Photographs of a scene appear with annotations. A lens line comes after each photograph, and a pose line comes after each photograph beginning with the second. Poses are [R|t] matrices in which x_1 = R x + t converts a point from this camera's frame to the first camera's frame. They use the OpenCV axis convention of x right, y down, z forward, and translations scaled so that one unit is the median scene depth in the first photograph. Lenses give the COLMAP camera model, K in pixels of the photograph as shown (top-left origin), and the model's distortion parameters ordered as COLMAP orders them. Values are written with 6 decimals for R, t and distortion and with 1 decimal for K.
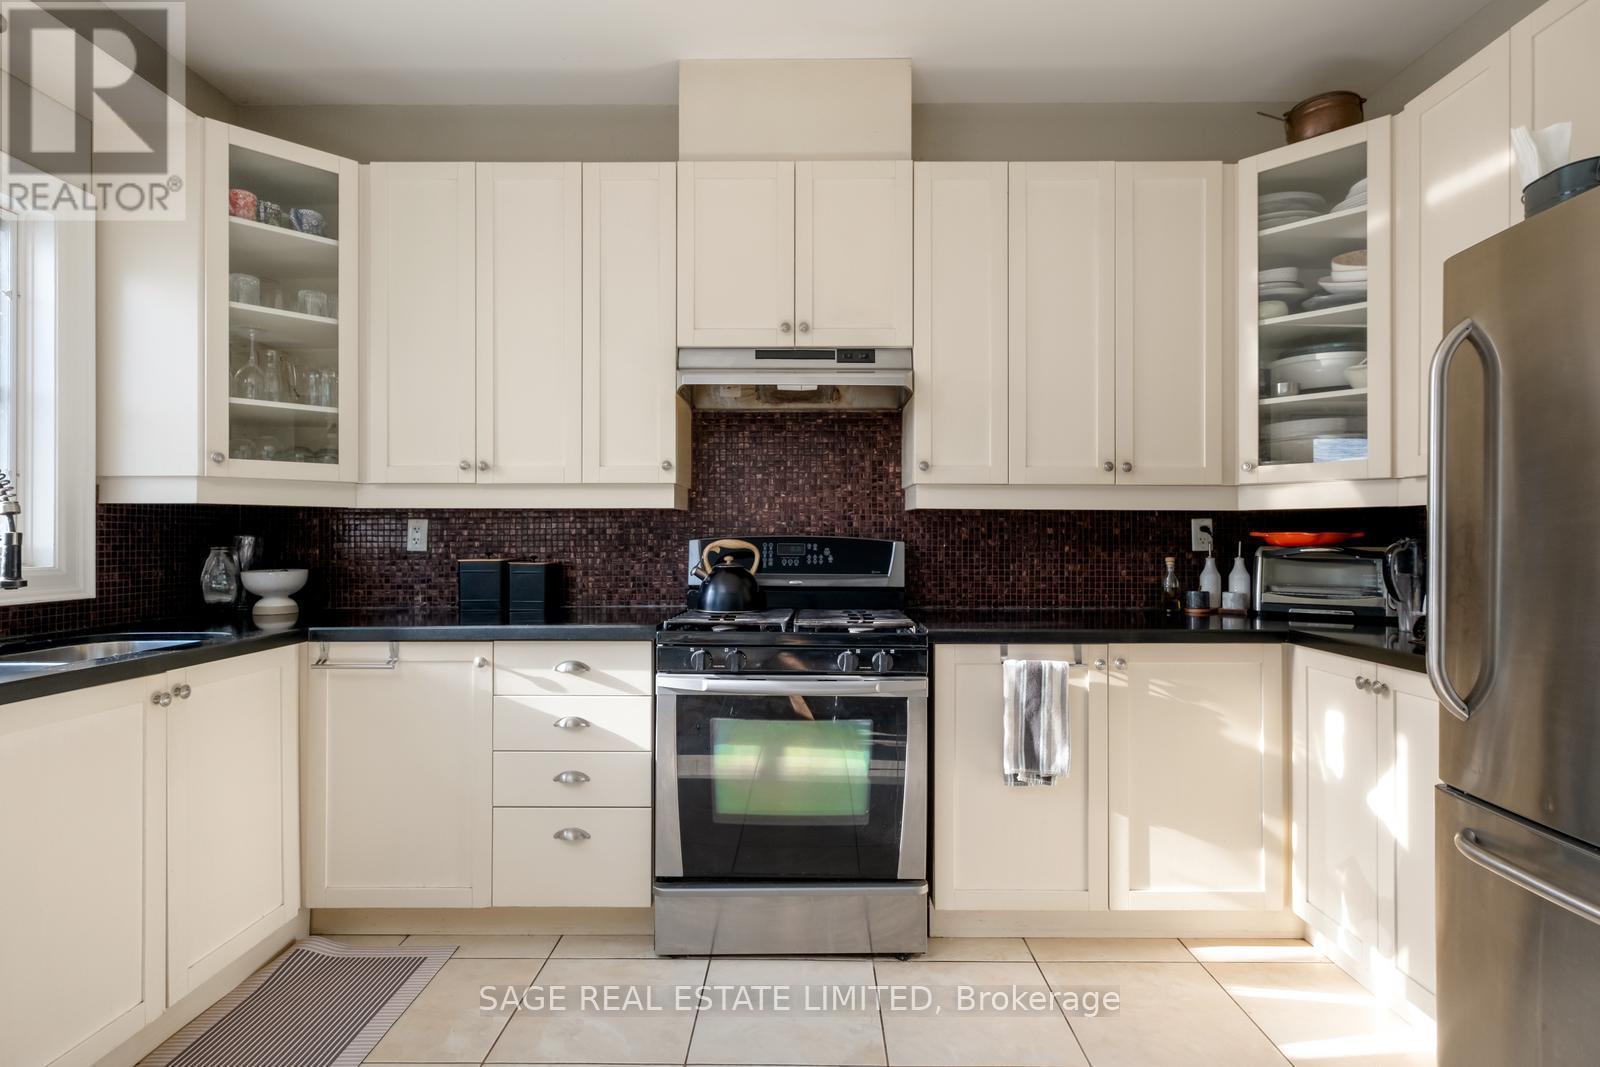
lens RADIAL K [[826.0, 0, 800.0], [0, 826.0, 533.5], [0, 0, 1]] dist [0.000497, 0.000579]
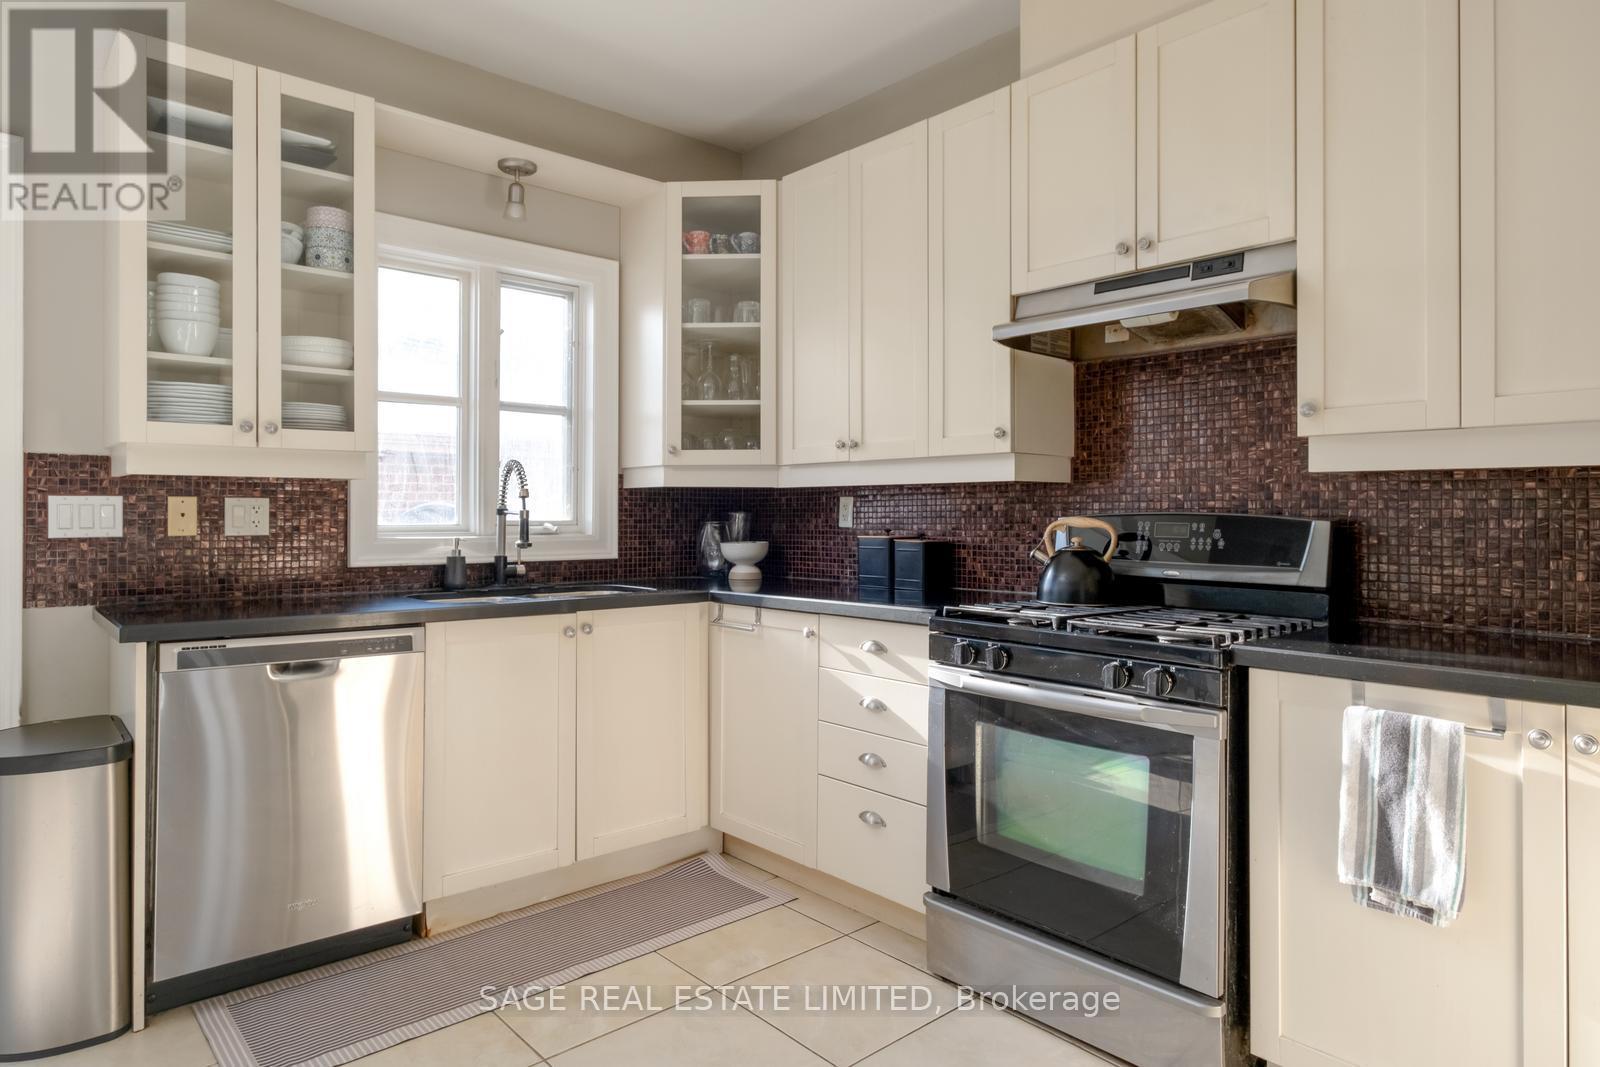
lens RADIAL K [[941.5, 0, 799.9], [0, 941.5, 507.5], [0, 0, 1]] dist [0.001025, 0.001077]
pose [[0.673361, -0.004440, -0.739300, 0.437233], [0.000880, 0.999986, -0.005204, 0.002586], [0.739313, 0.002854, 0.673356, 0.166600]]
